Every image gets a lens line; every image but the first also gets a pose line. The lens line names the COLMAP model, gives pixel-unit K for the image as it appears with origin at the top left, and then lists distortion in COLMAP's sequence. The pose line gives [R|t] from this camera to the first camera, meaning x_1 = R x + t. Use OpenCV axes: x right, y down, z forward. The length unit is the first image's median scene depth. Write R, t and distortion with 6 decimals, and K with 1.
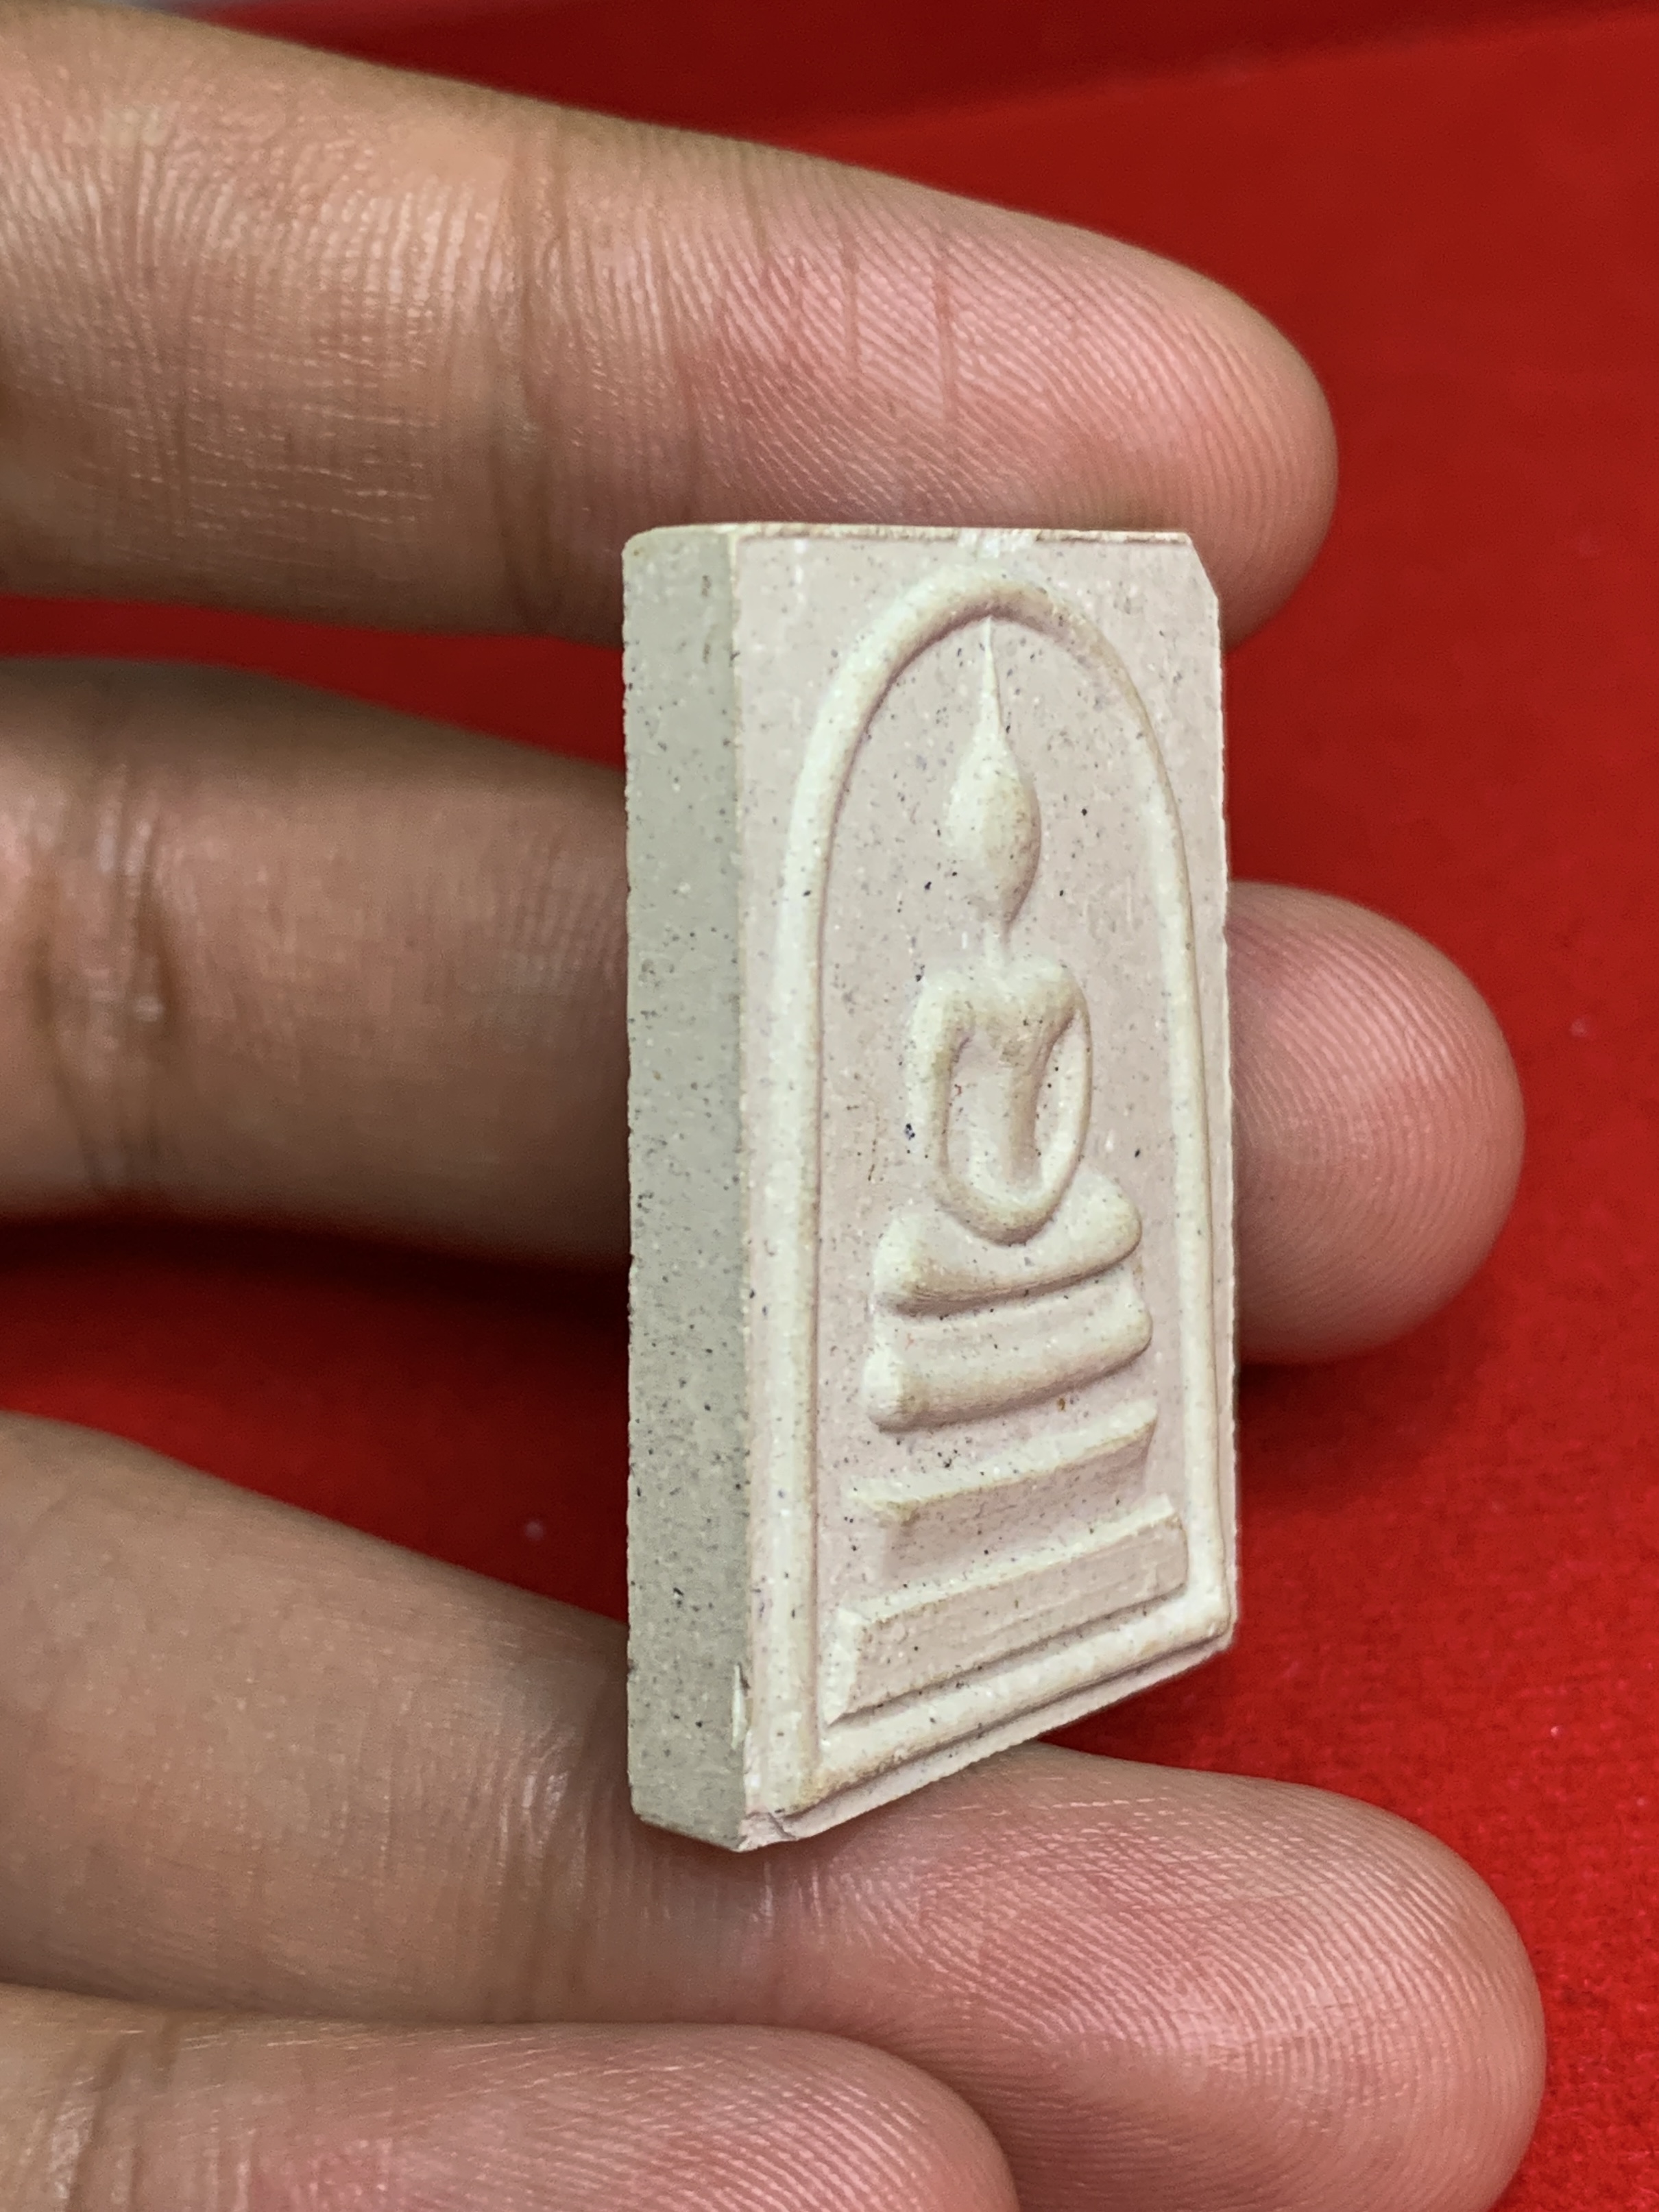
lens RADIAL K [[3440.8, 0, 830.5], [0, 3440.8, 1125.9], [0, 0, 1]] dist [0.023341, 0.000000]
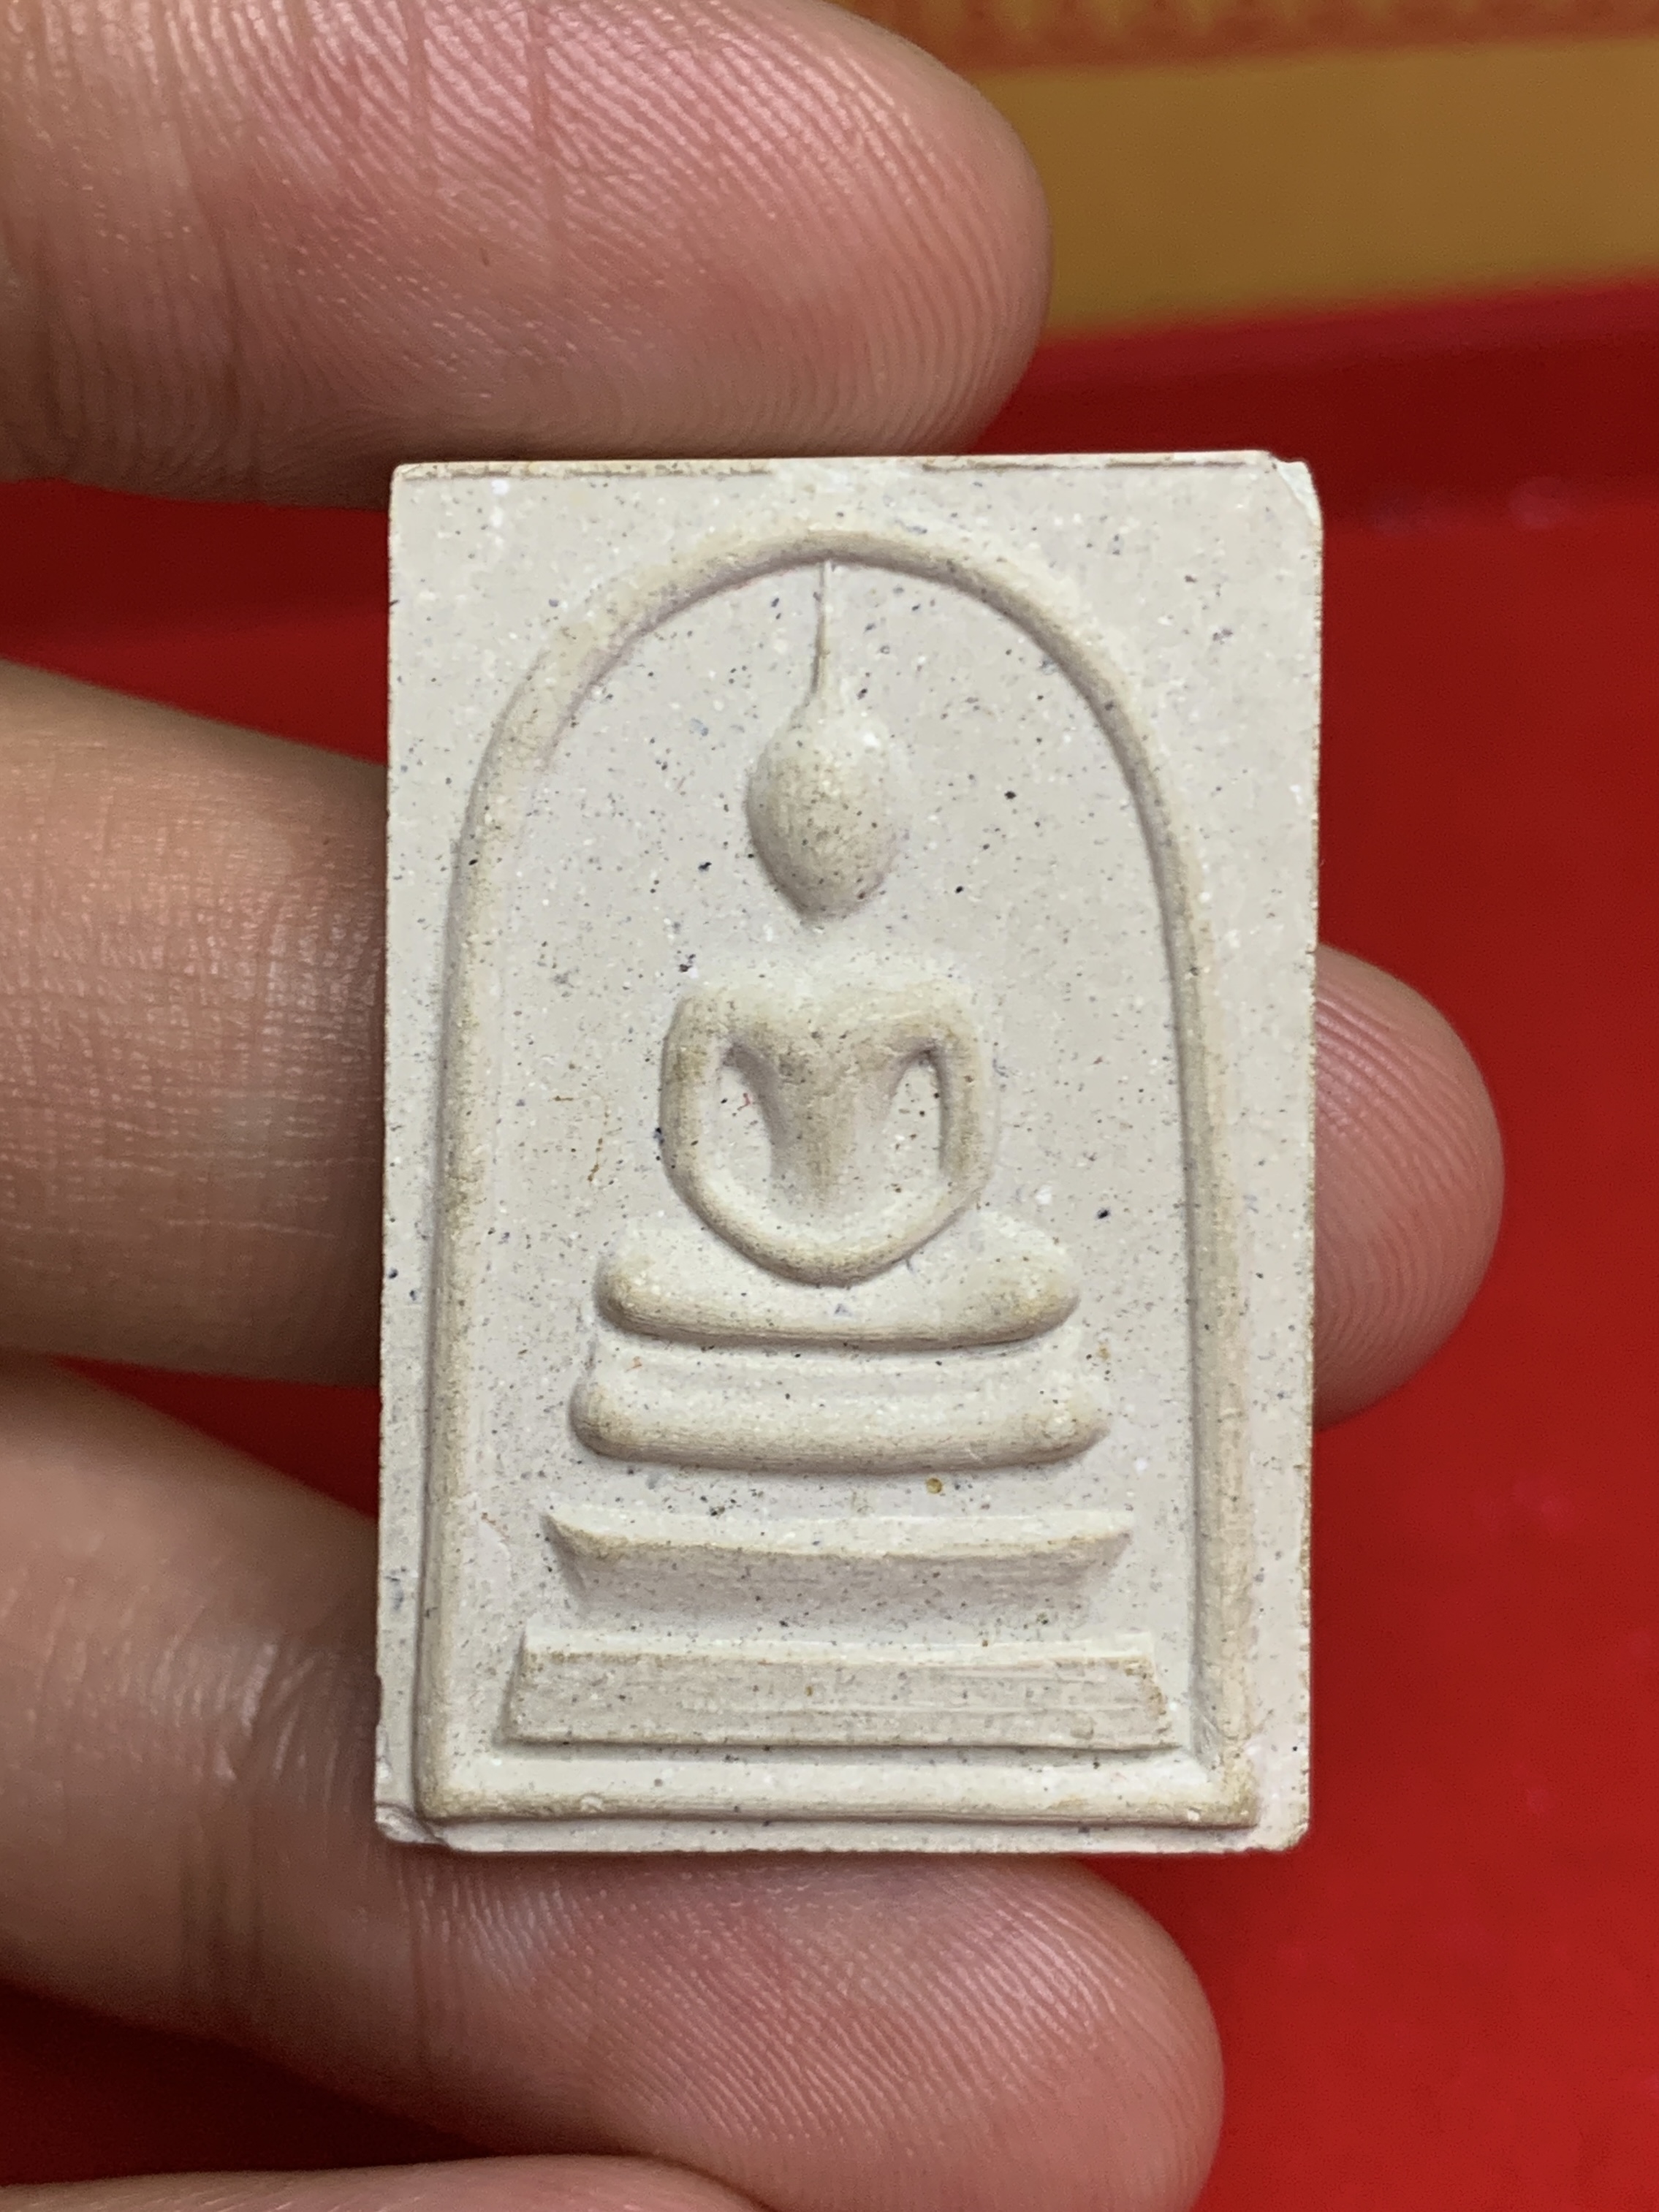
lens RADIAL K [[2886.0, 0, 828.8], [0, 2886.0, 1083.1], [0, 0, 1]] dist [-0.024564, 0.000000]
pose [[0.604566, 0.135229, -0.784992, 0.627045], [-0.110954, 0.990173, 0.085123, -0.079649], [0.788790, 0.035635, 0.613629, 0.559570]]
